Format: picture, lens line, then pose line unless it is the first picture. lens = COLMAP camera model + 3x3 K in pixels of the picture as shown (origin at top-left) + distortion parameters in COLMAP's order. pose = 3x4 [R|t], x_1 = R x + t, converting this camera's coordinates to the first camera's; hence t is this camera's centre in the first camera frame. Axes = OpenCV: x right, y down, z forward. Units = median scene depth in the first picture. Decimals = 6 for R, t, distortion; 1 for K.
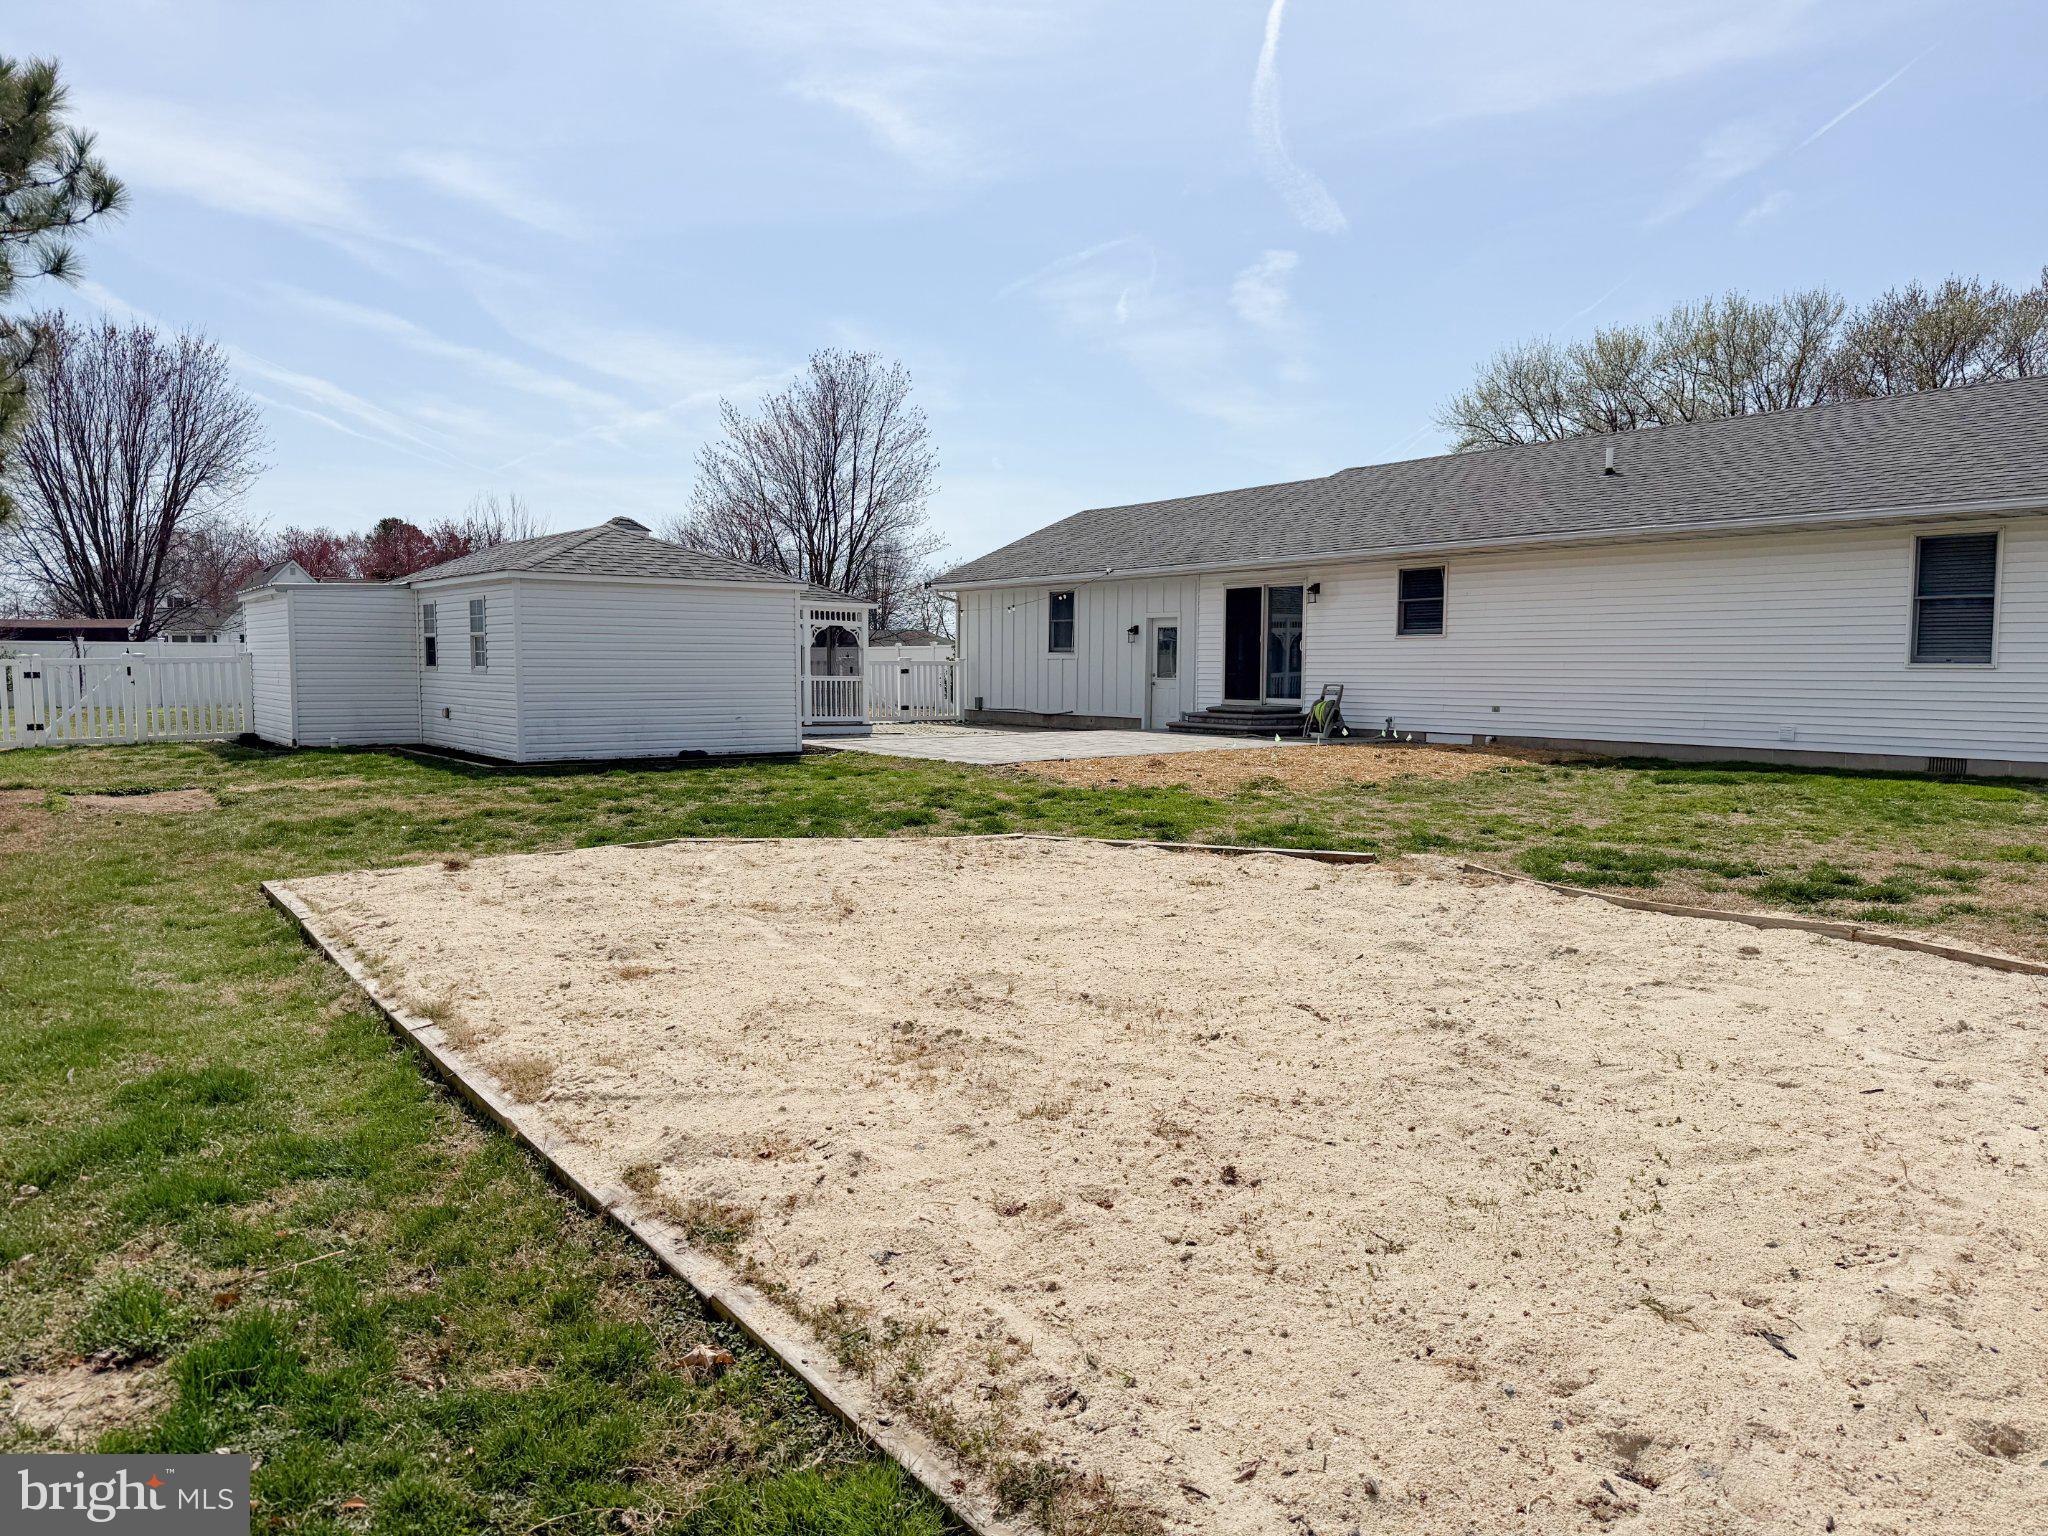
lens RADIAL K [[1428.6, 0, 1024.0], [0, 1428.6, 768.0], [0, 0, 1]] dist [0.001040, -0.003361]
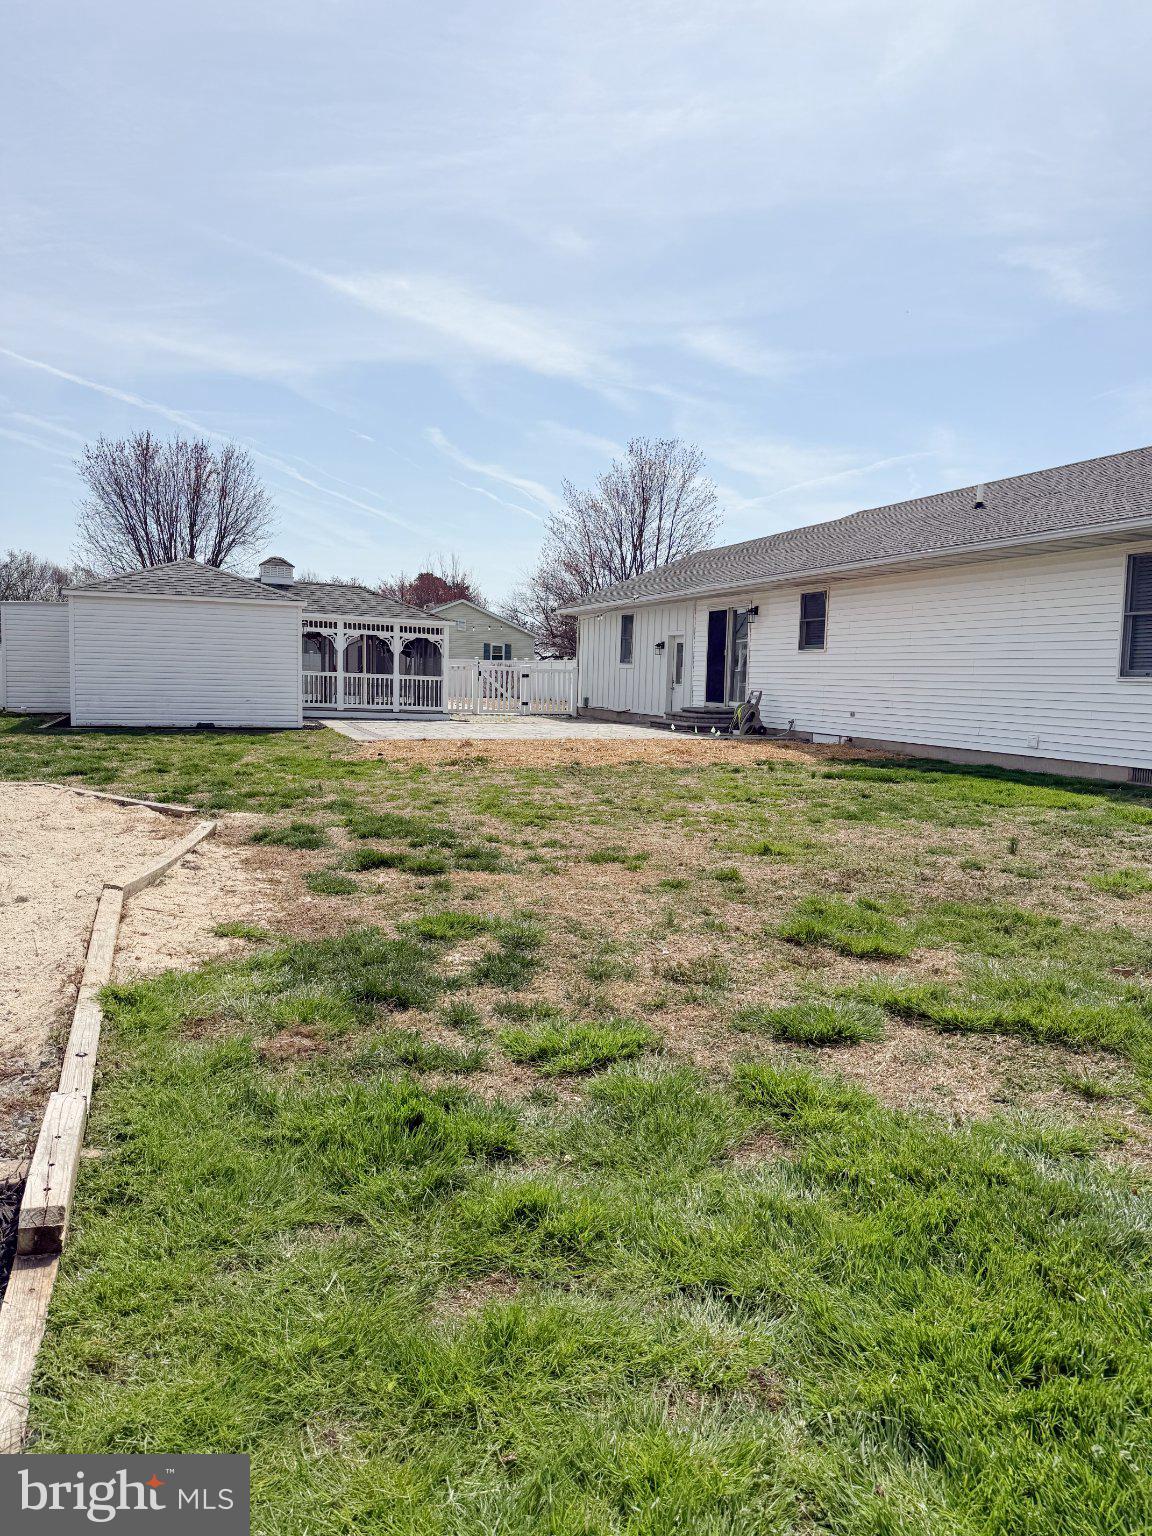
lens RADIAL K [[1071.4, 0, 576.0], [0, 1071.4, 768.0], [0, 0, 1]] dist [0.001040, -0.003361]
pose [[0.957443, 0.047608, -0.284668, 0.307894], [-0.045111, 0.998864, 0.015326, -0.000835], [0.285074, -0.001832, 0.958504, 0.093560]]
